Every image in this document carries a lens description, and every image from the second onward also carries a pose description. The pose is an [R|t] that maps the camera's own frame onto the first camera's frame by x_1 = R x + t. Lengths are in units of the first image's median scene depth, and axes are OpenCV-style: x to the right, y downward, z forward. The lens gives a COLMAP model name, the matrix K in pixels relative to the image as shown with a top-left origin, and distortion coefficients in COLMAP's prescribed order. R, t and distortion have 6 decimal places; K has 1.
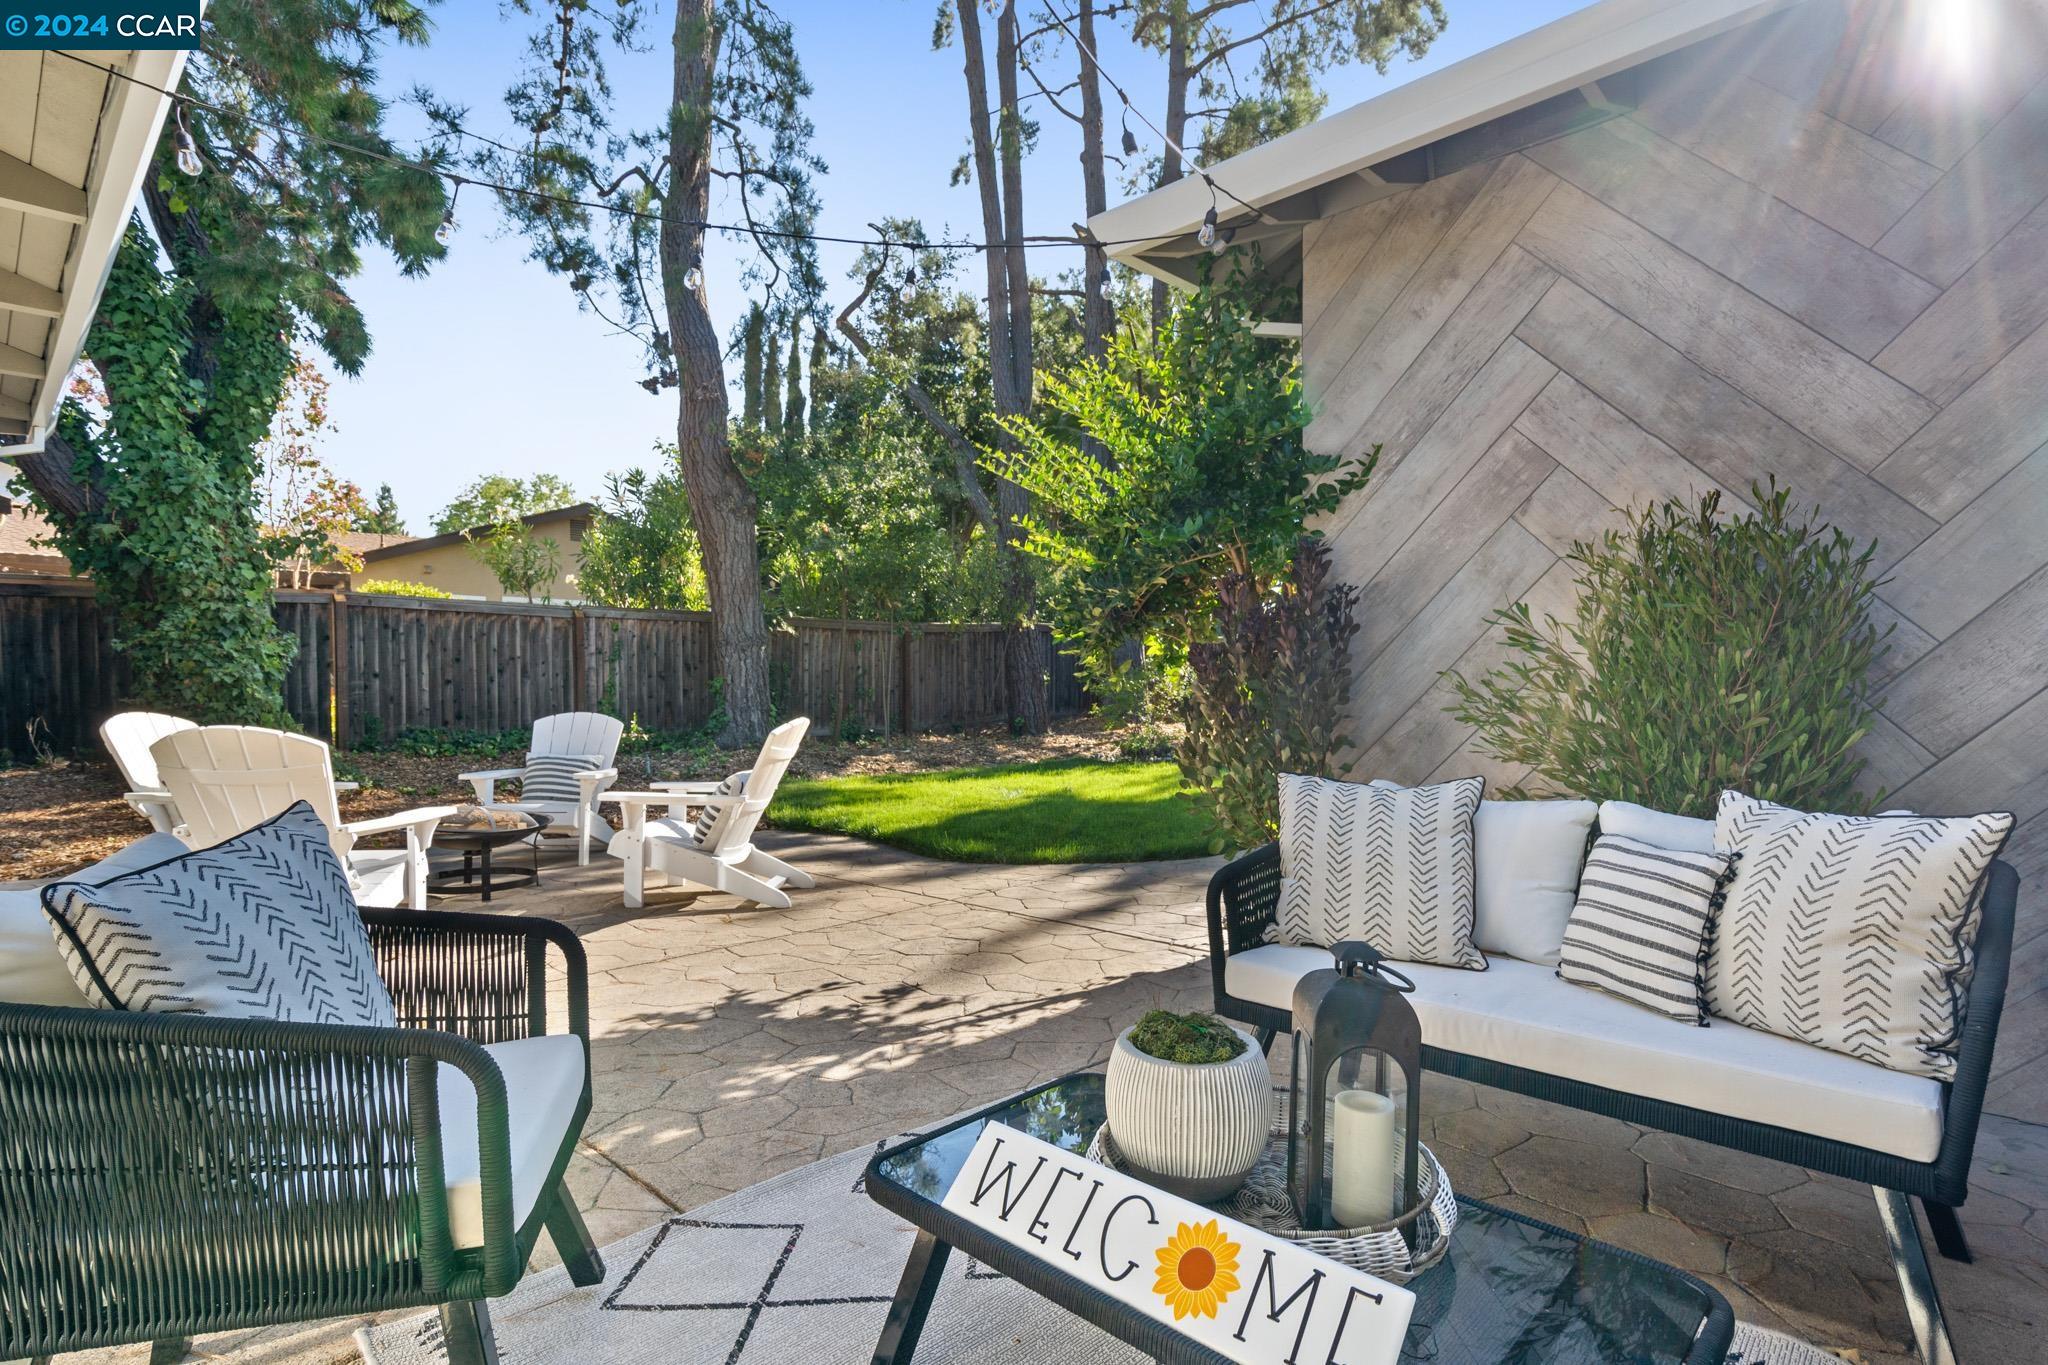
lens RADIAL K [[1024.2, 0, 1024.0], [0, 1024.2, 682.5], [0, 0, 1]] dist [0.027421, 0.000010]
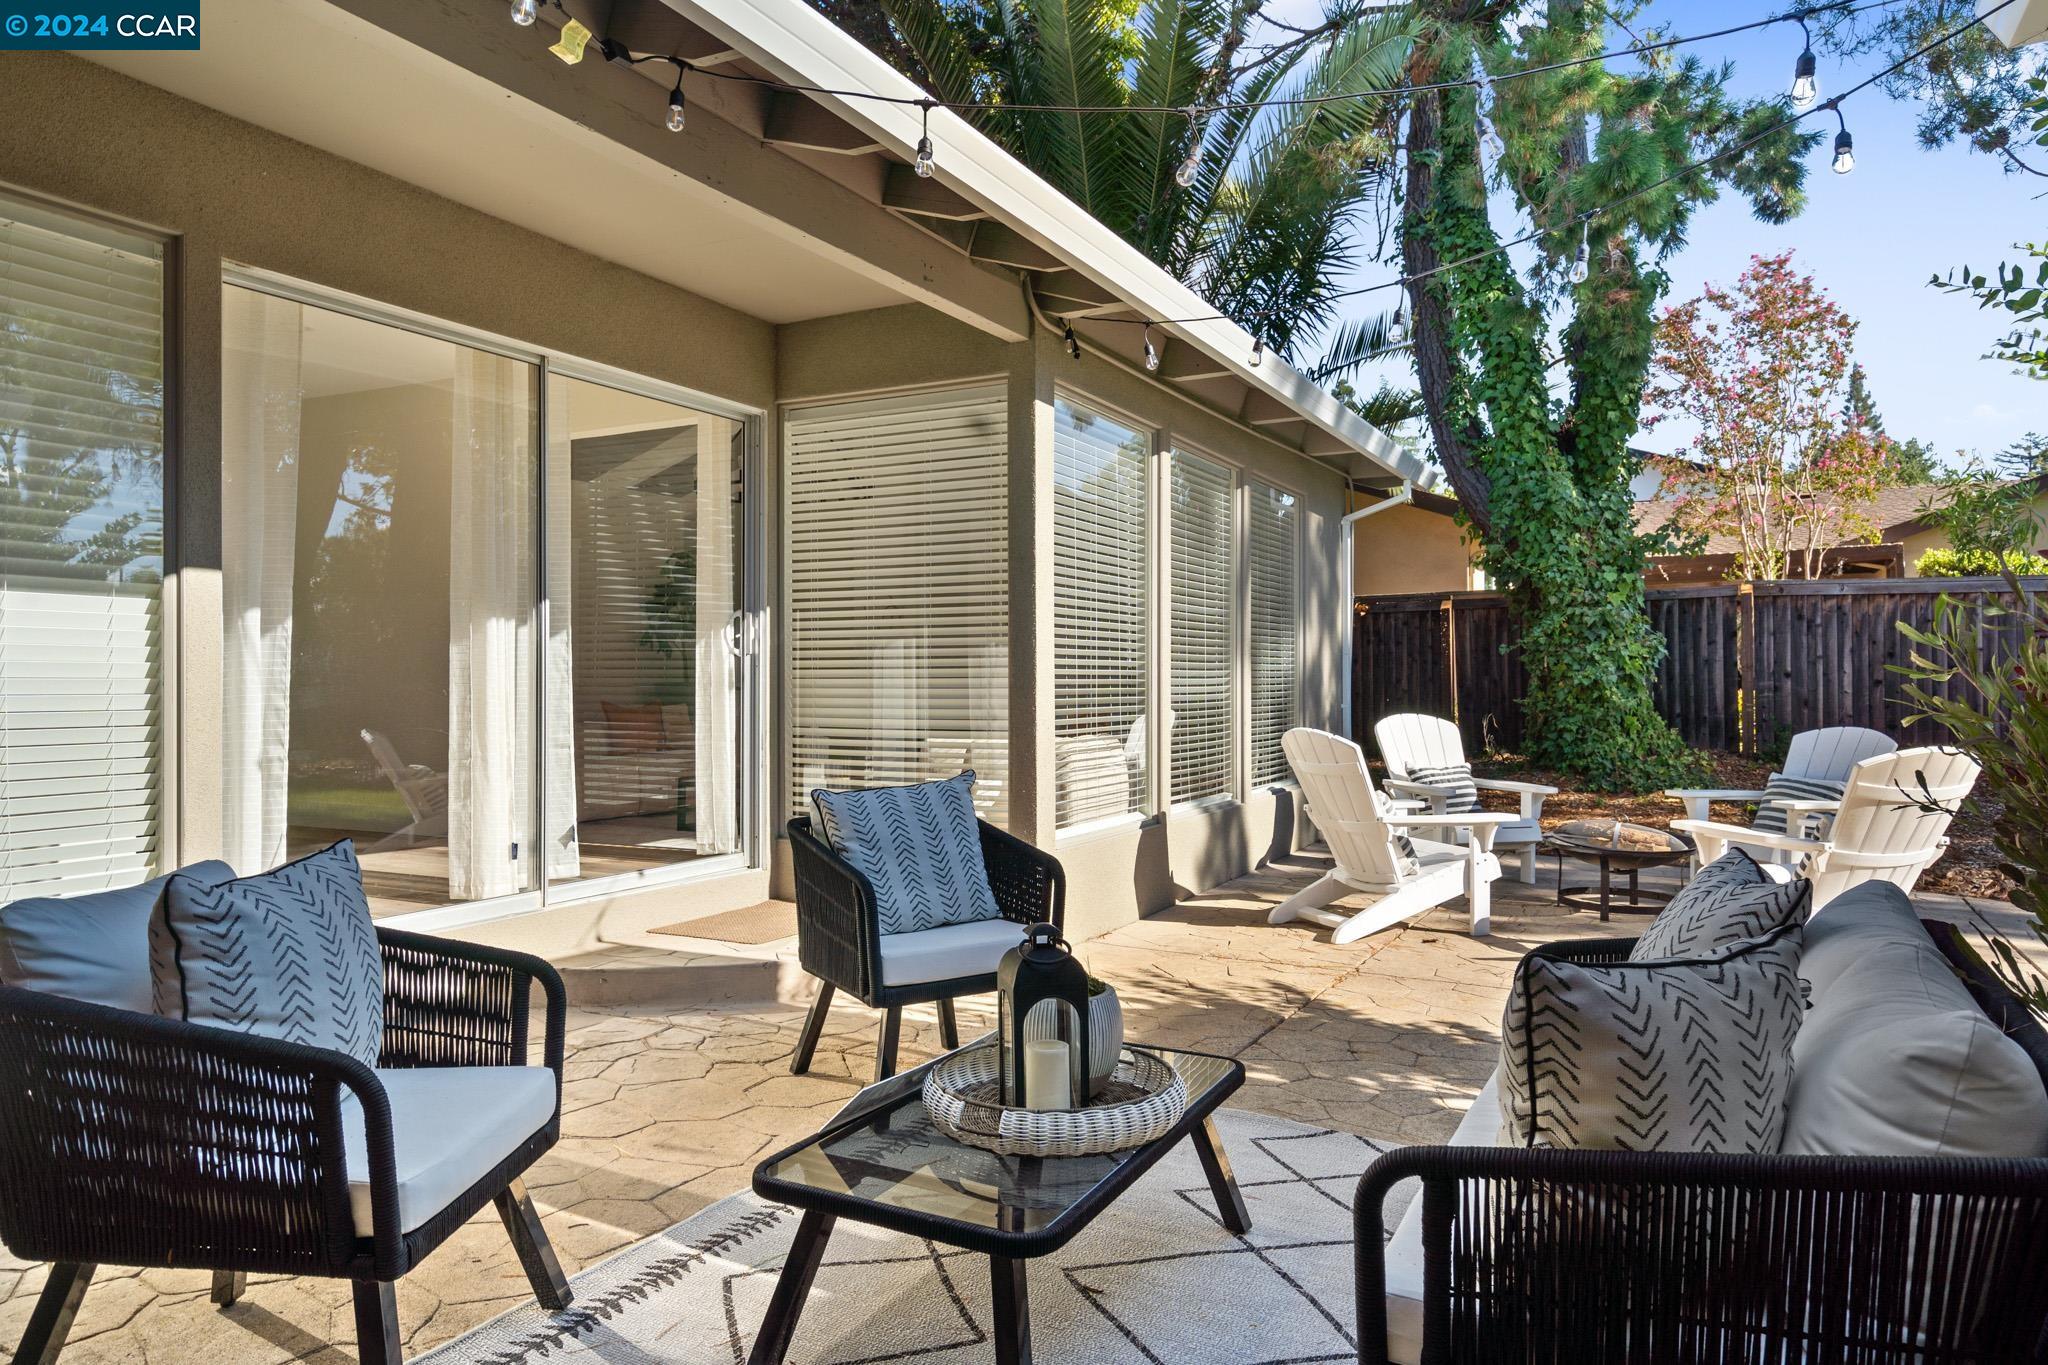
lens RADIAL K [[1359.1, 0, 1024.0], [0, 1359.1, 682.5], [0, 0, 1]] dist [0.000239, 0.000153]
pose [[0.288765, 0.006808, -0.957376, 0.356222], [0.002241, 0.999967, 0.007787, -0.014071], [0.957398, -0.004394, 0.288740, 0.081599]]
